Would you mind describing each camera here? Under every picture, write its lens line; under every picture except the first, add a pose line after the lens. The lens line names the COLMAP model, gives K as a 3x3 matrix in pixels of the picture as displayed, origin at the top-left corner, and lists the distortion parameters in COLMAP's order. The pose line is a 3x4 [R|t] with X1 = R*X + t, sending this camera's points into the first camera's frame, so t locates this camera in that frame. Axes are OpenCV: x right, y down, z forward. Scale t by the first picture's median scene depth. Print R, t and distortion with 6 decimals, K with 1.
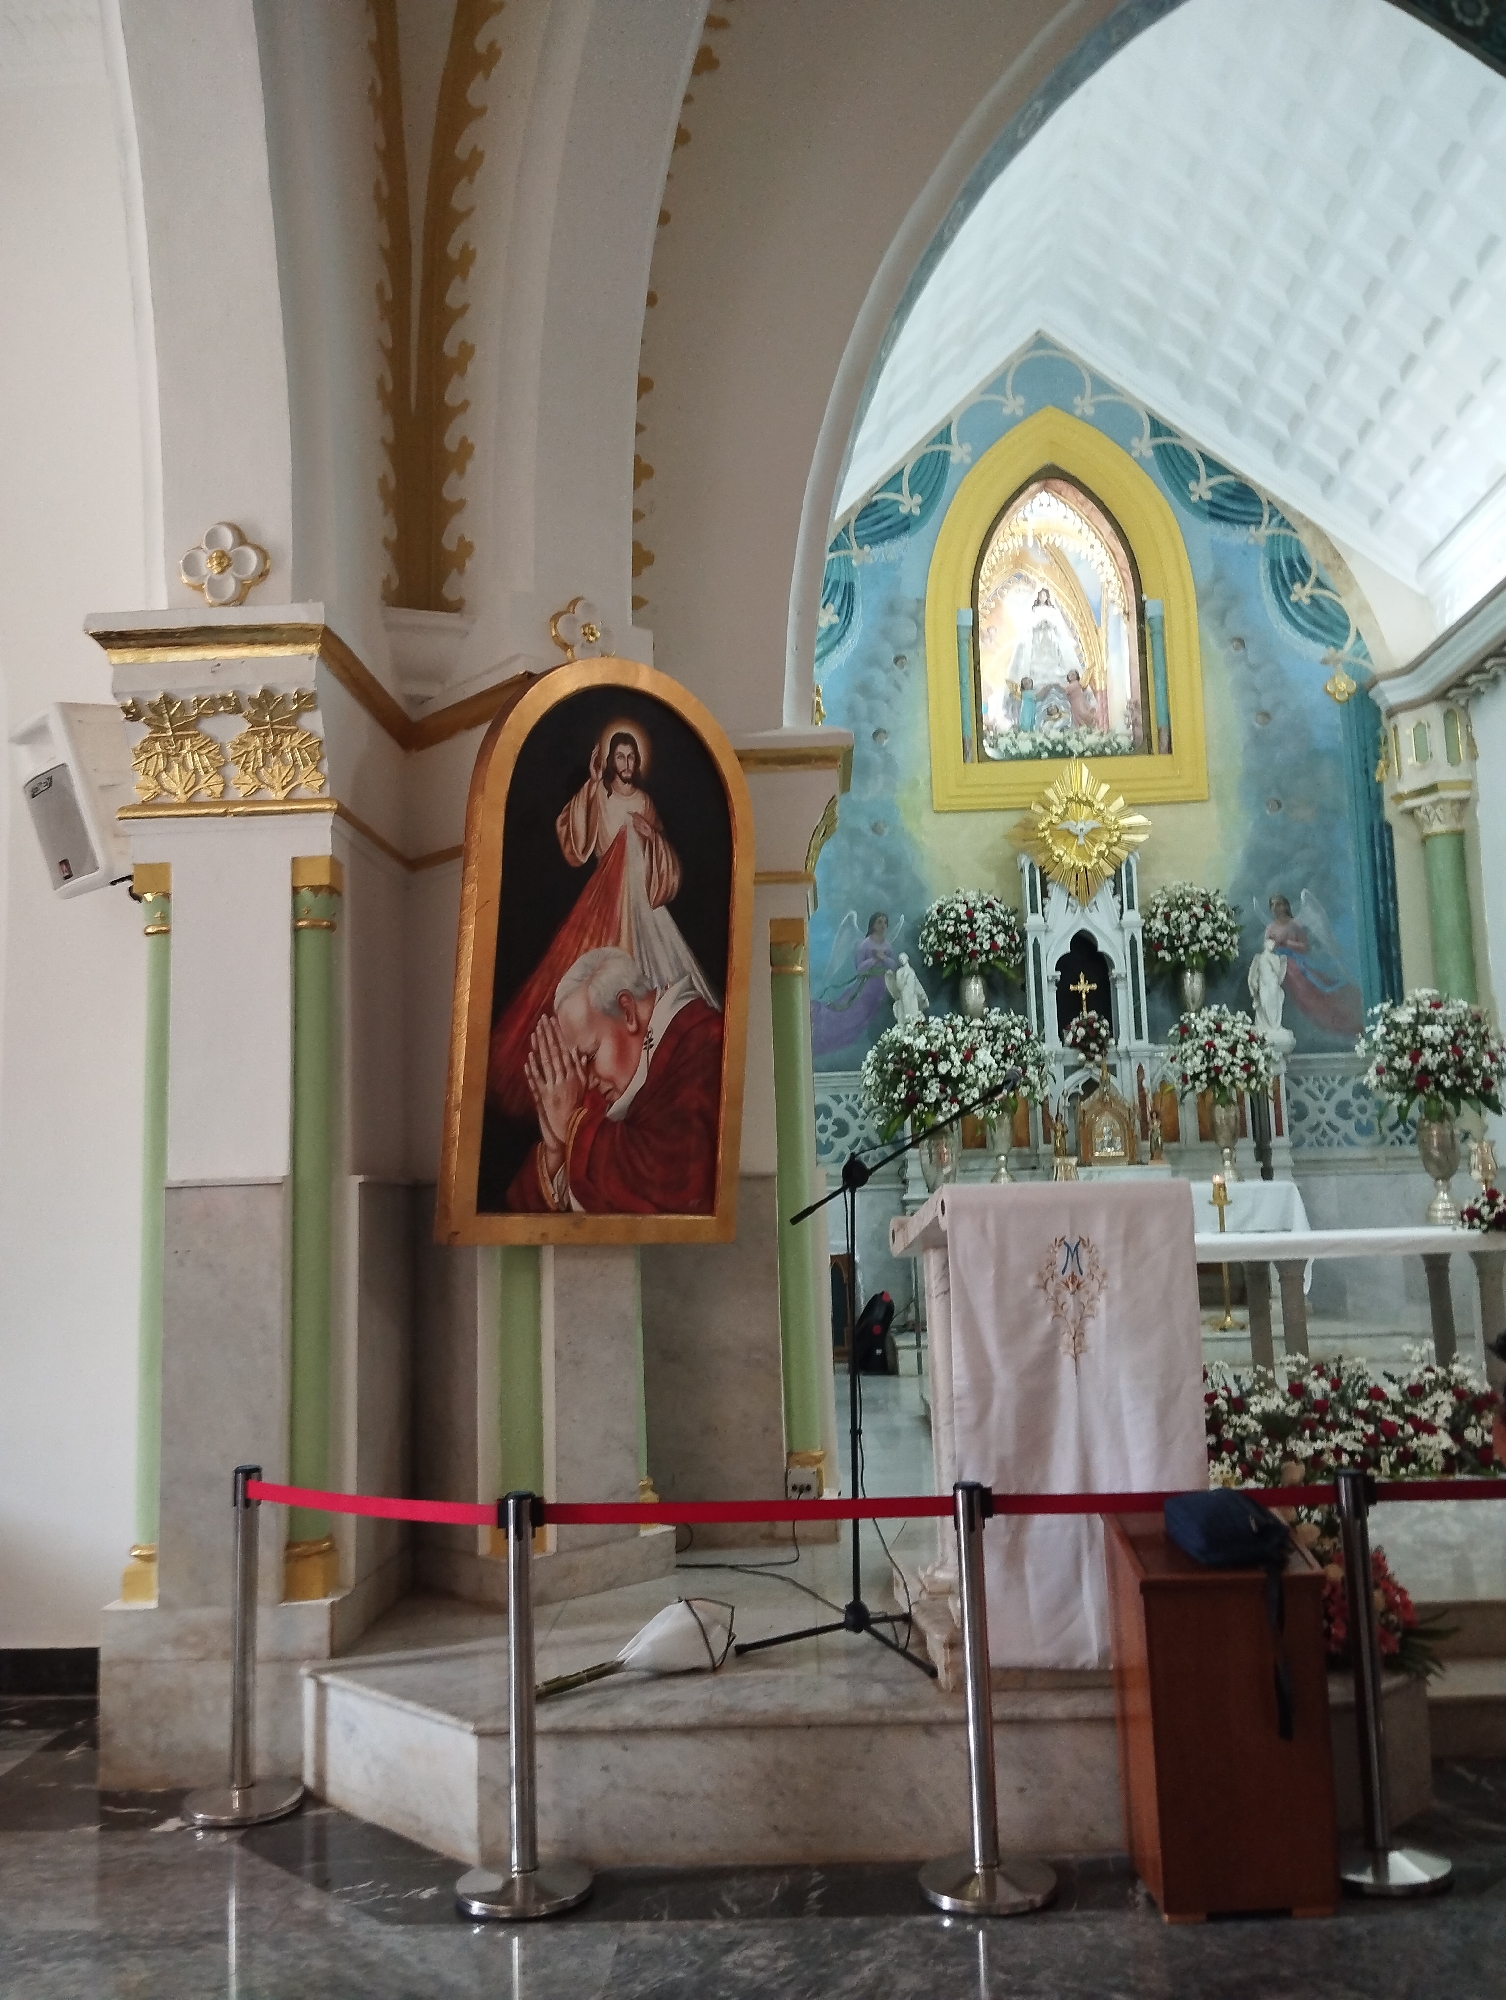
lens RADIAL K [[1657.1, 0, 753.0], [0, 1657.1, 1000.0], [0, 0, 1]] dist [0.107239, -0.219265]
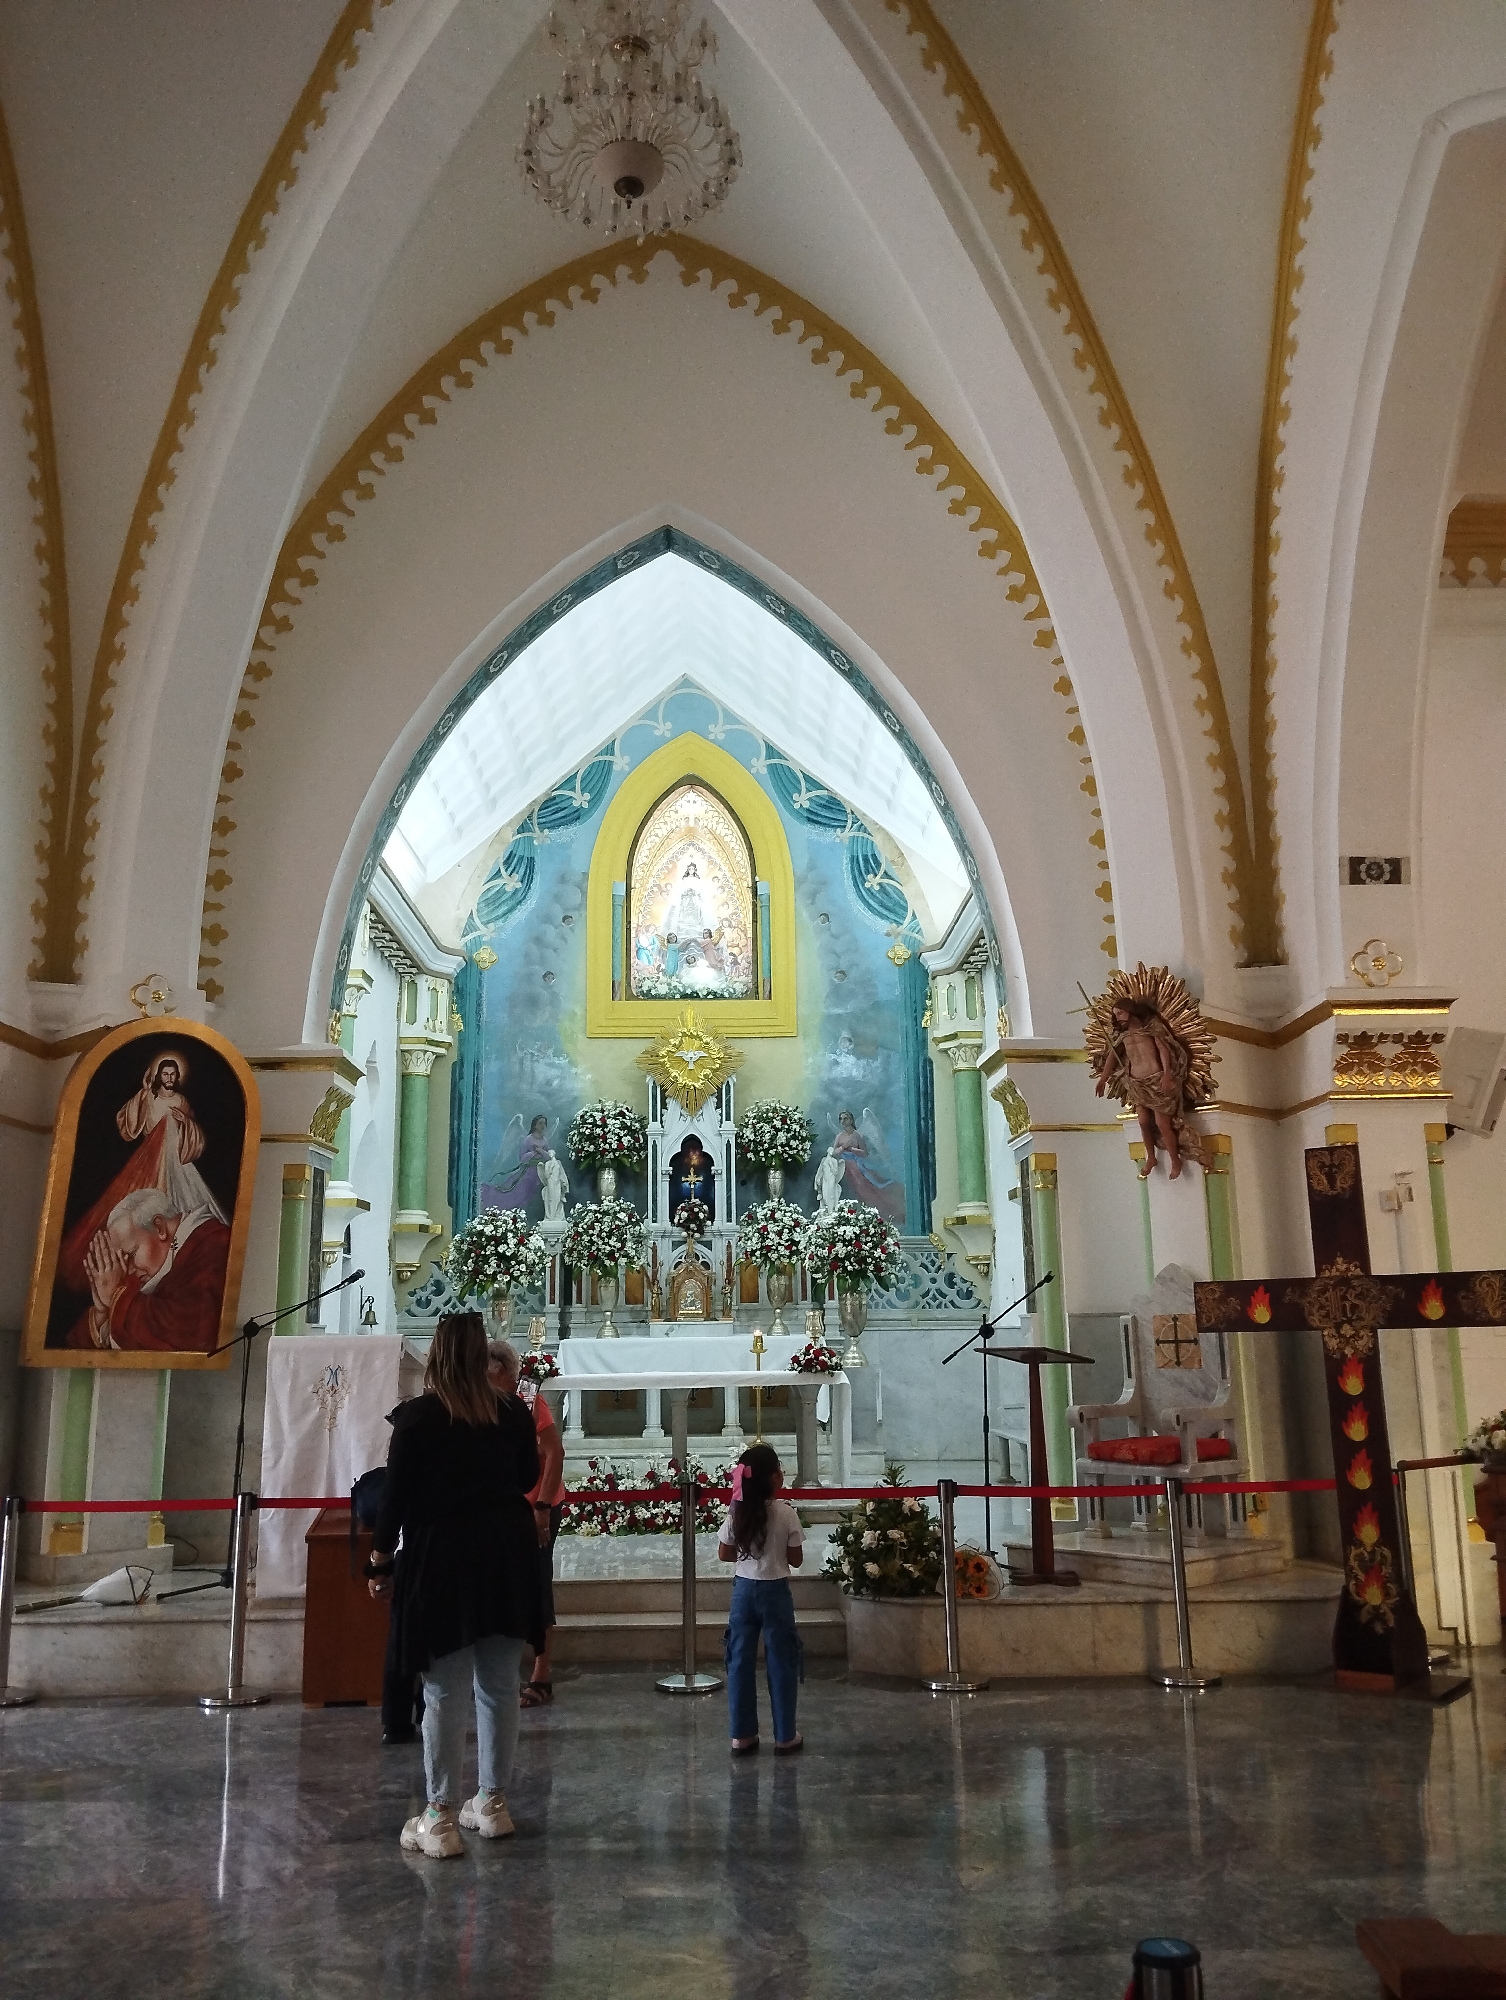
lens RADIAL K [[1657.1, 0, 753.0], [0, 1657.1, 1000.0], [0, 0, 1]] dist [0.107239, -0.219265]
pose [[0.997851, 0.032601, 0.056834, 0.169853], [-0.027695, 0.995990, -0.085076, -0.038348], [-0.059380, 0.083319, 0.994752, -0.297113]]
